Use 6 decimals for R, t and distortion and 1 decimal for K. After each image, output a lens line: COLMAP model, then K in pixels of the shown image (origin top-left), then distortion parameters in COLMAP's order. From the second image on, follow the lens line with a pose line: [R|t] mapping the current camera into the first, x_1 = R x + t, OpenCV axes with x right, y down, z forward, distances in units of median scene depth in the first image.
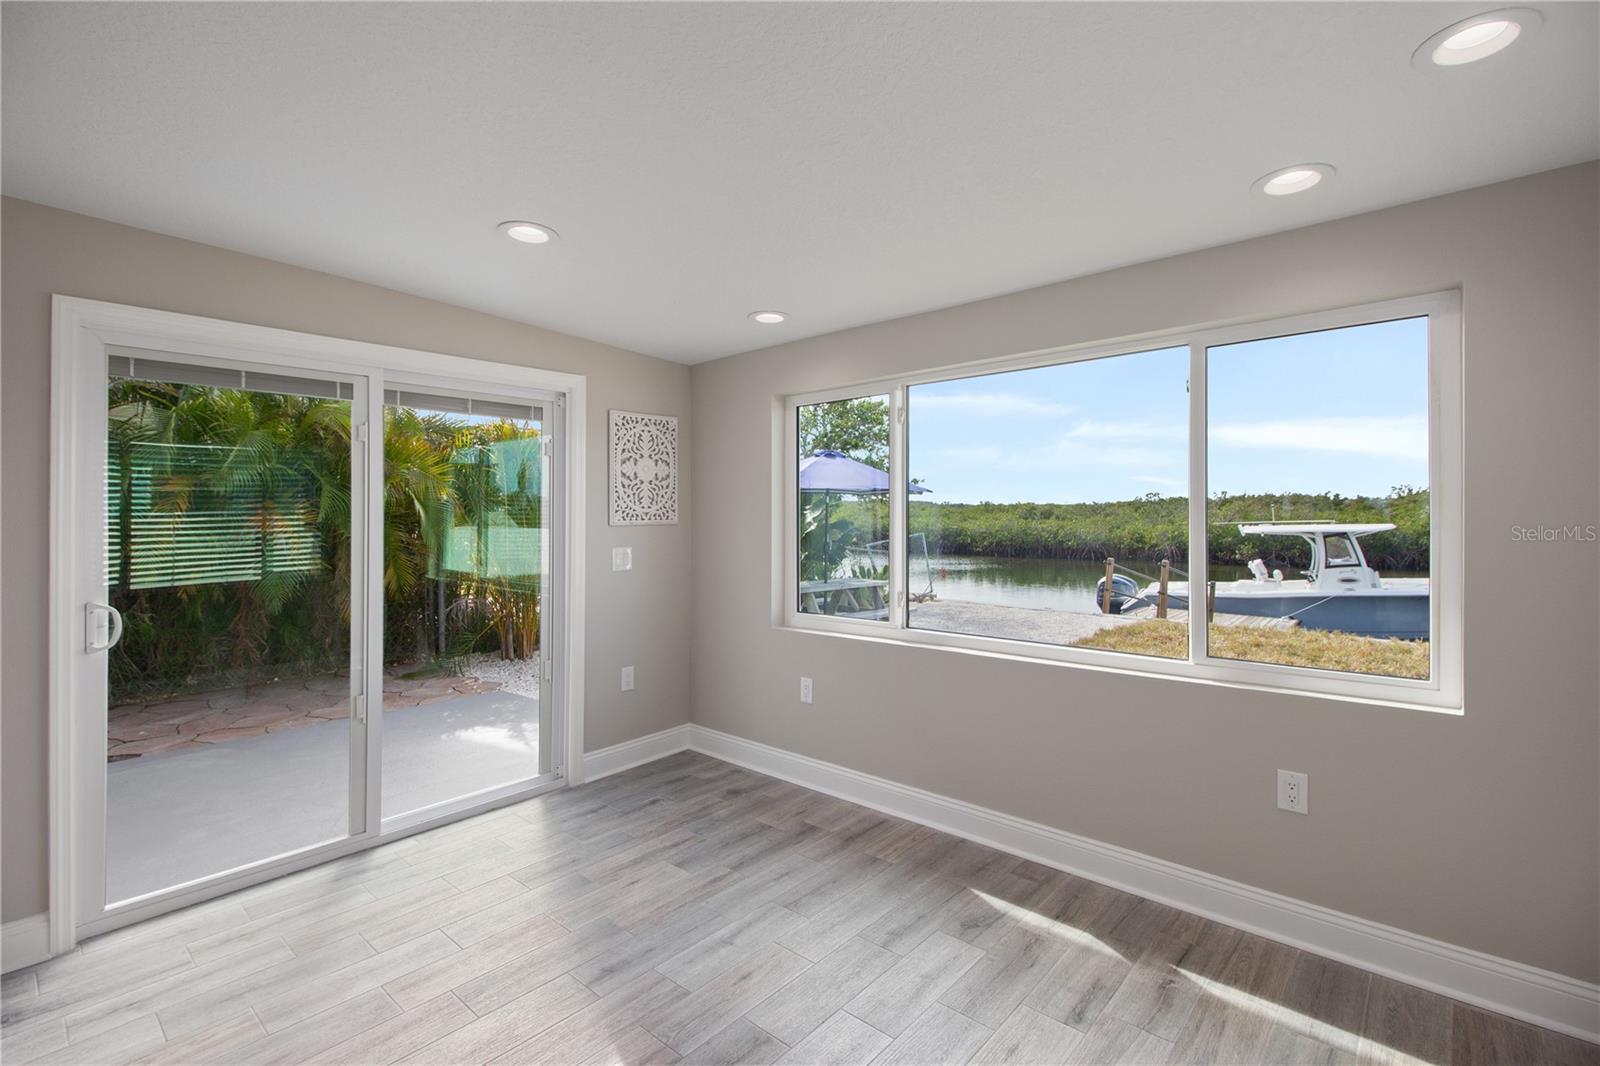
lens RADIAL K [[739.5, 0, 799.5], [0, 739.5, 522.9], [0, 0, 1]] dist [0.002122, -0.000233]
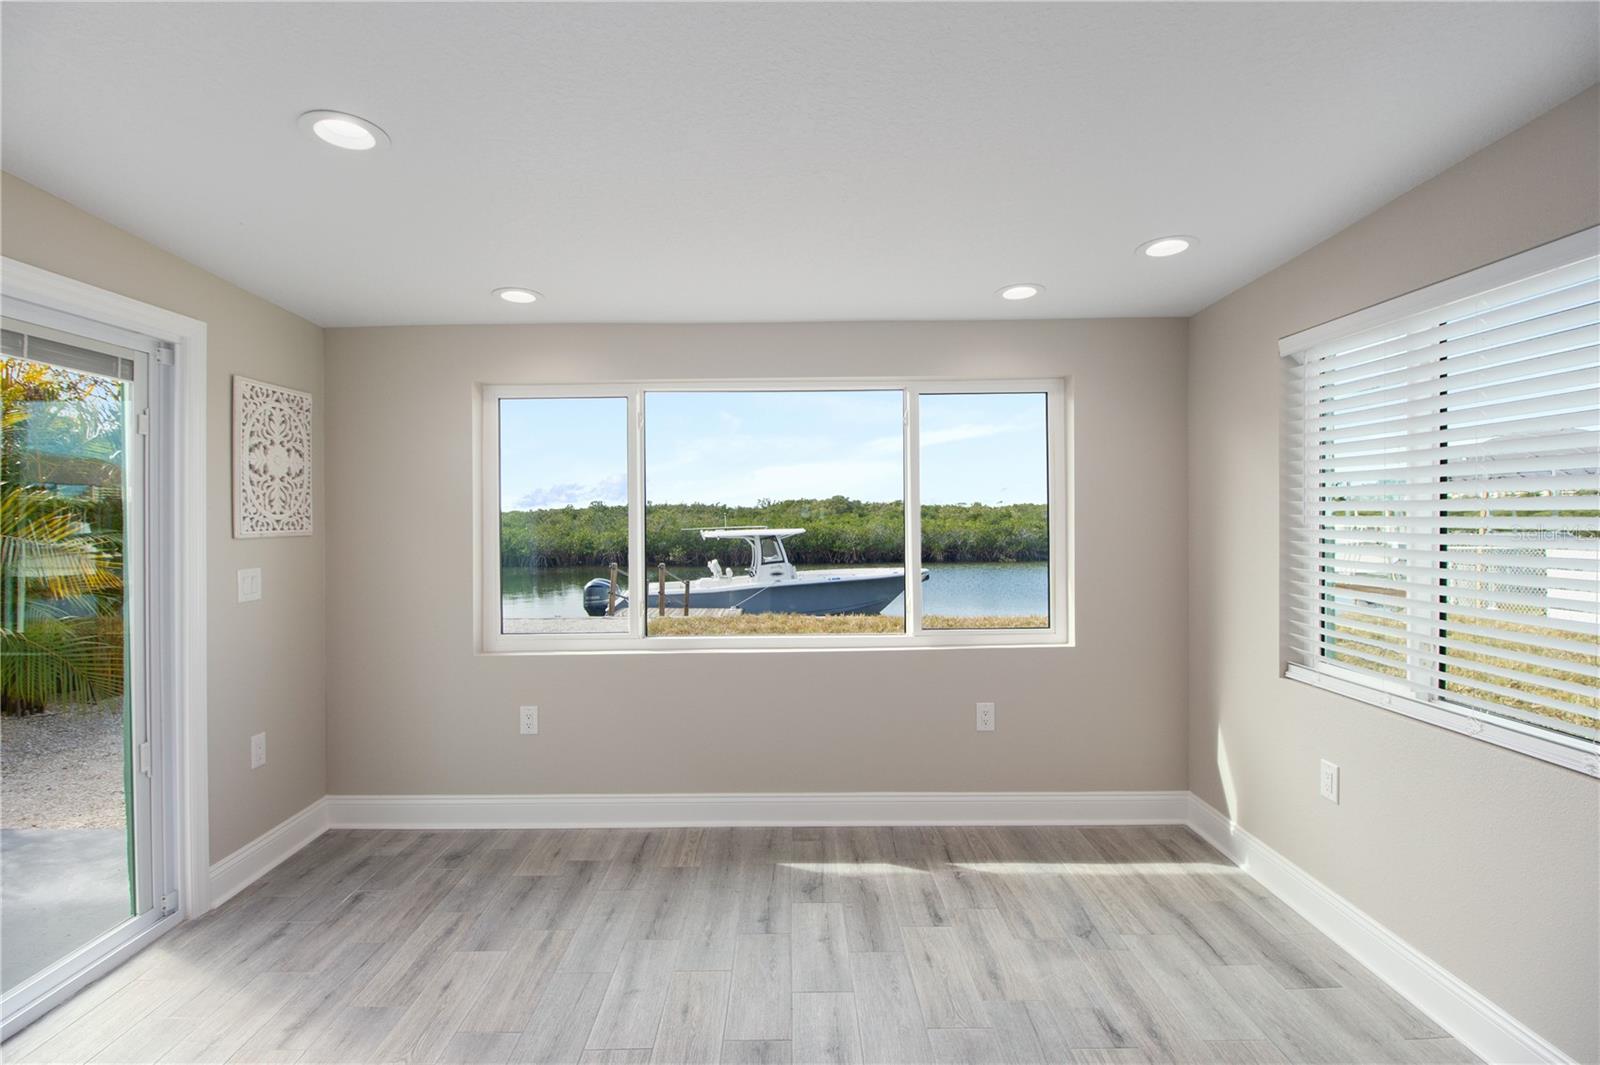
lens RADIAL K [[755.7, 0, 800.0], [0, 755.7, 527.7], [0, 0, 1]] dist [0.002271, -0.018347]
pose [[0.738619, -0.006921, 0.674088, -0.336494], [0.008998, 0.999959, 0.000407, -0.001911], [-0.674063, 0.005765, 0.738651, 0.101546]]
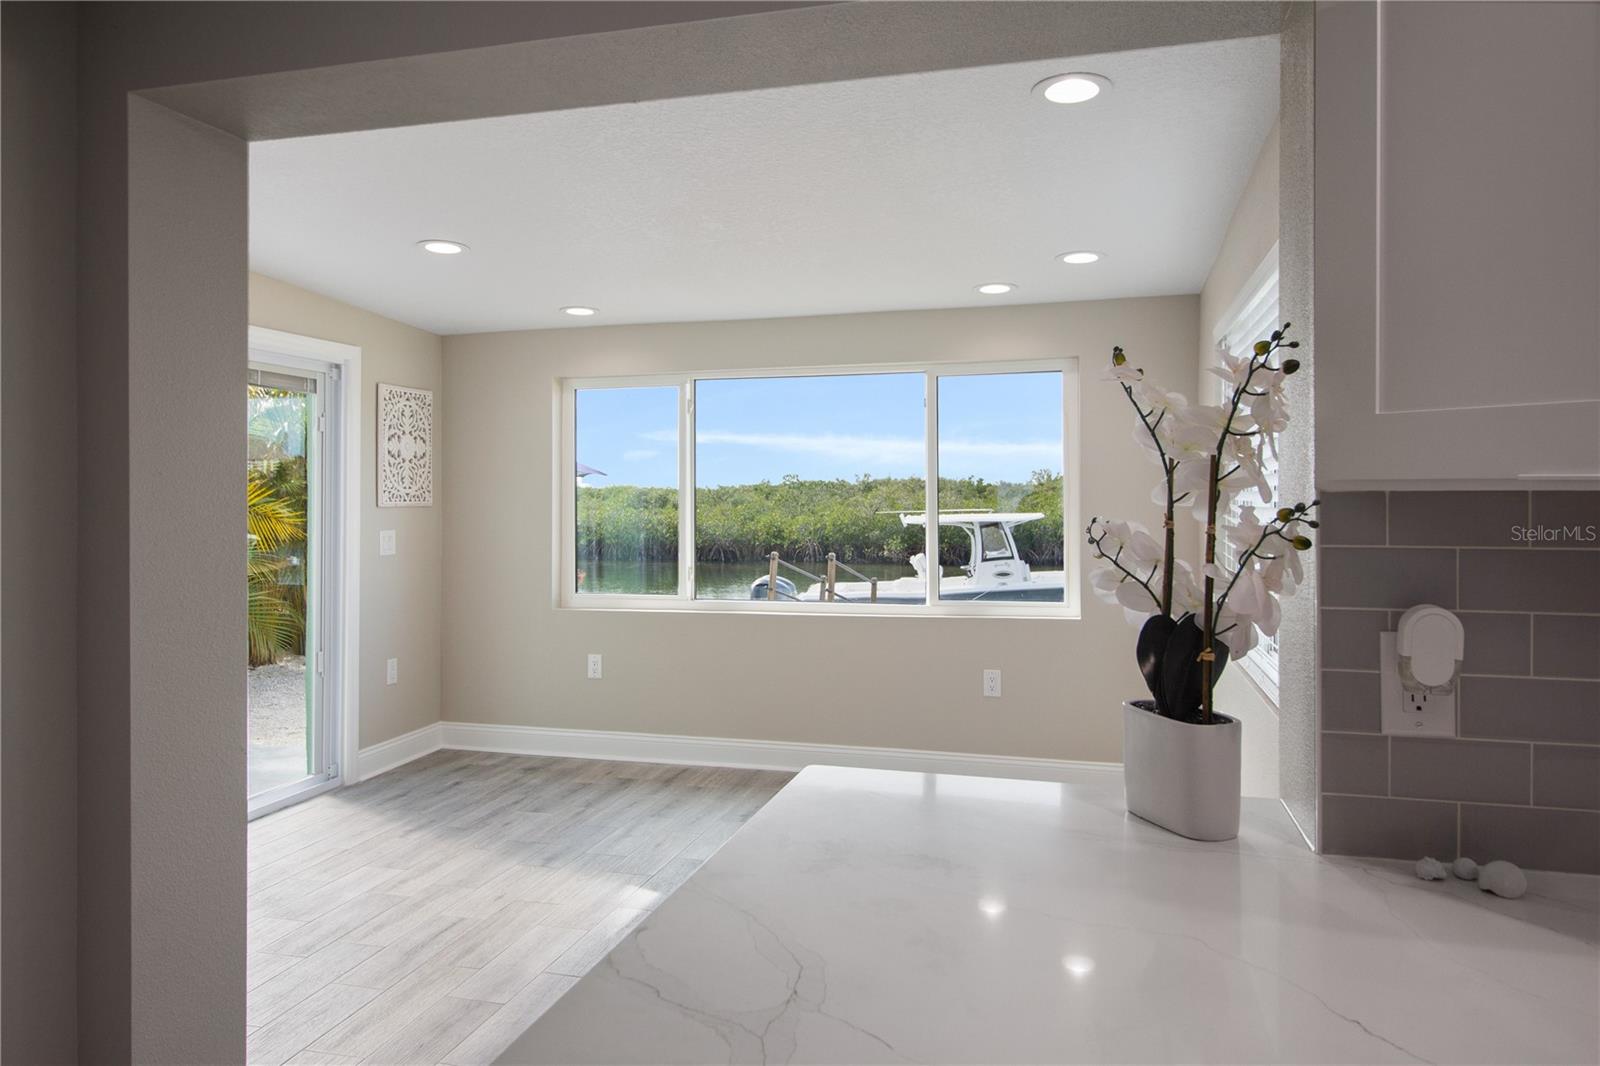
lens RADIAL K [[1127.6, 0, 795.6], [0, 1127.6, 514.5], [0, 0, 1]] dist [-0.000543, -0.000481]
pose [[0.895205, -0.000633, 0.445653, -0.412206], [0.000934, 0.999999, -0.000455, 0.014024], [-0.445653, 0.000824, 0.895206, -0.500216]]
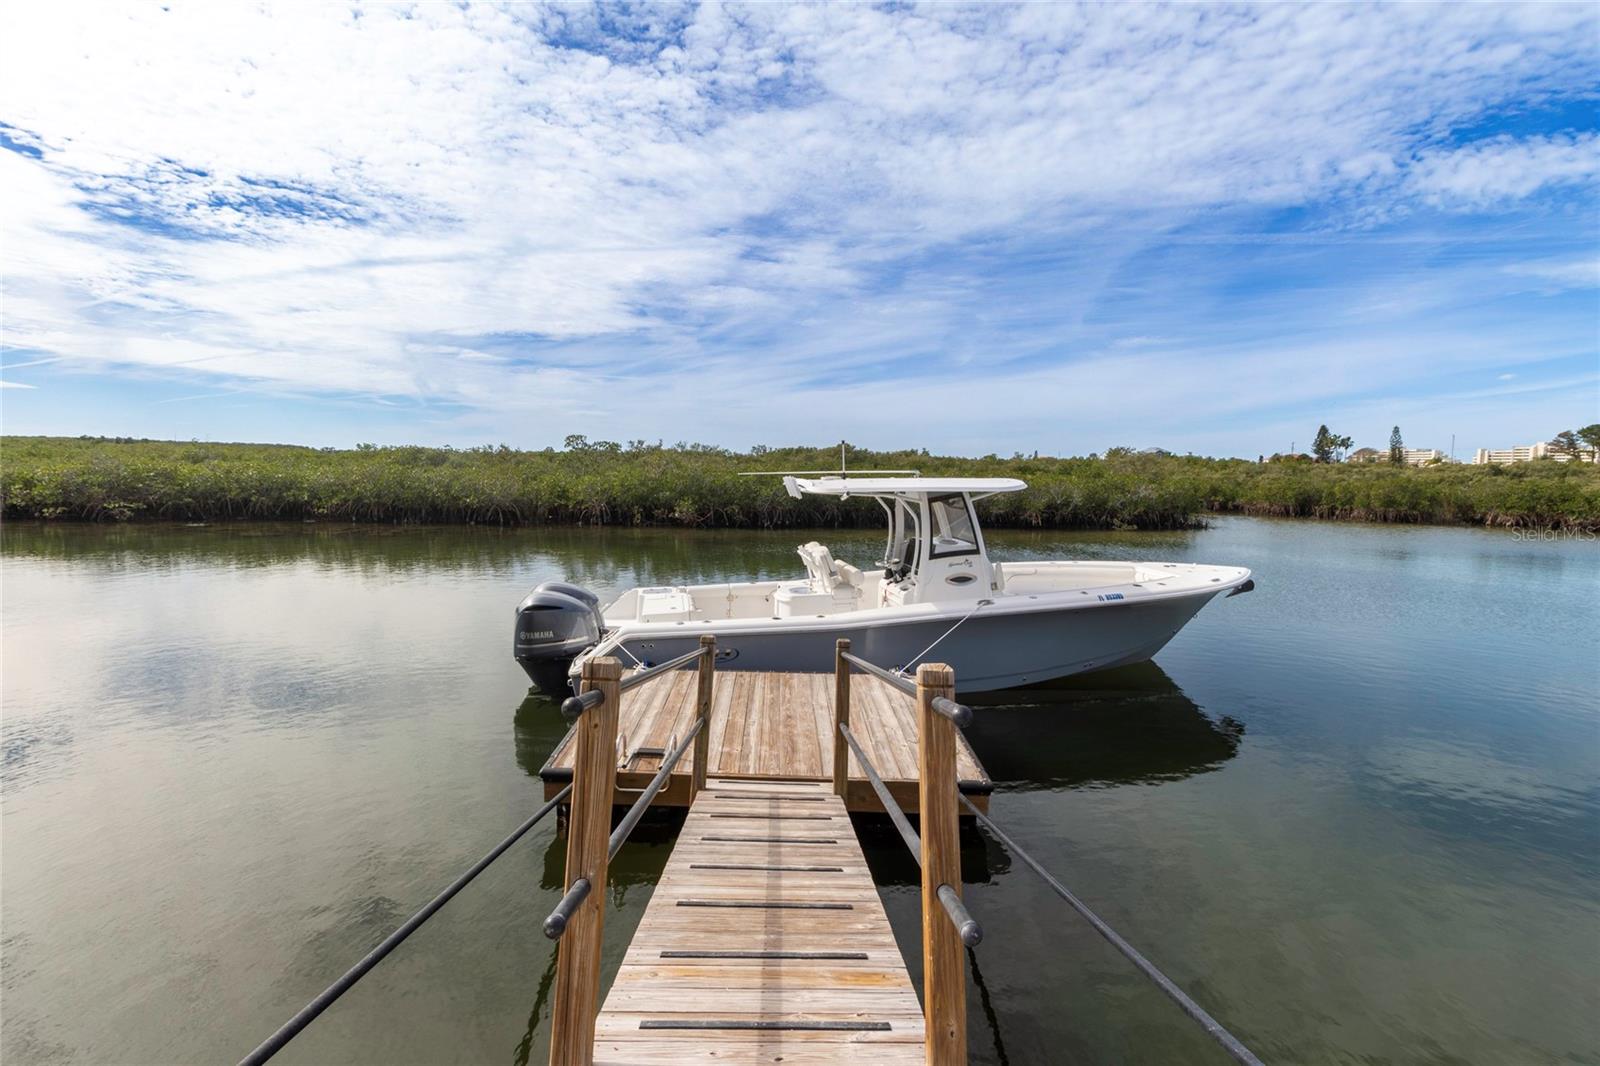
lens RADIAL K [[738.7, 0, 796.7], [0, 738.7, 564.3], [0, 0, 1]] dist [0.002696, 0.000452]
pose [[0.728538, -0.070415, 0.681377, 1.010868], [-0.013194, 0.993076, 0.116735, 0.013573], [-0.684878, -0.094036, 0.722564, 2.515882]]
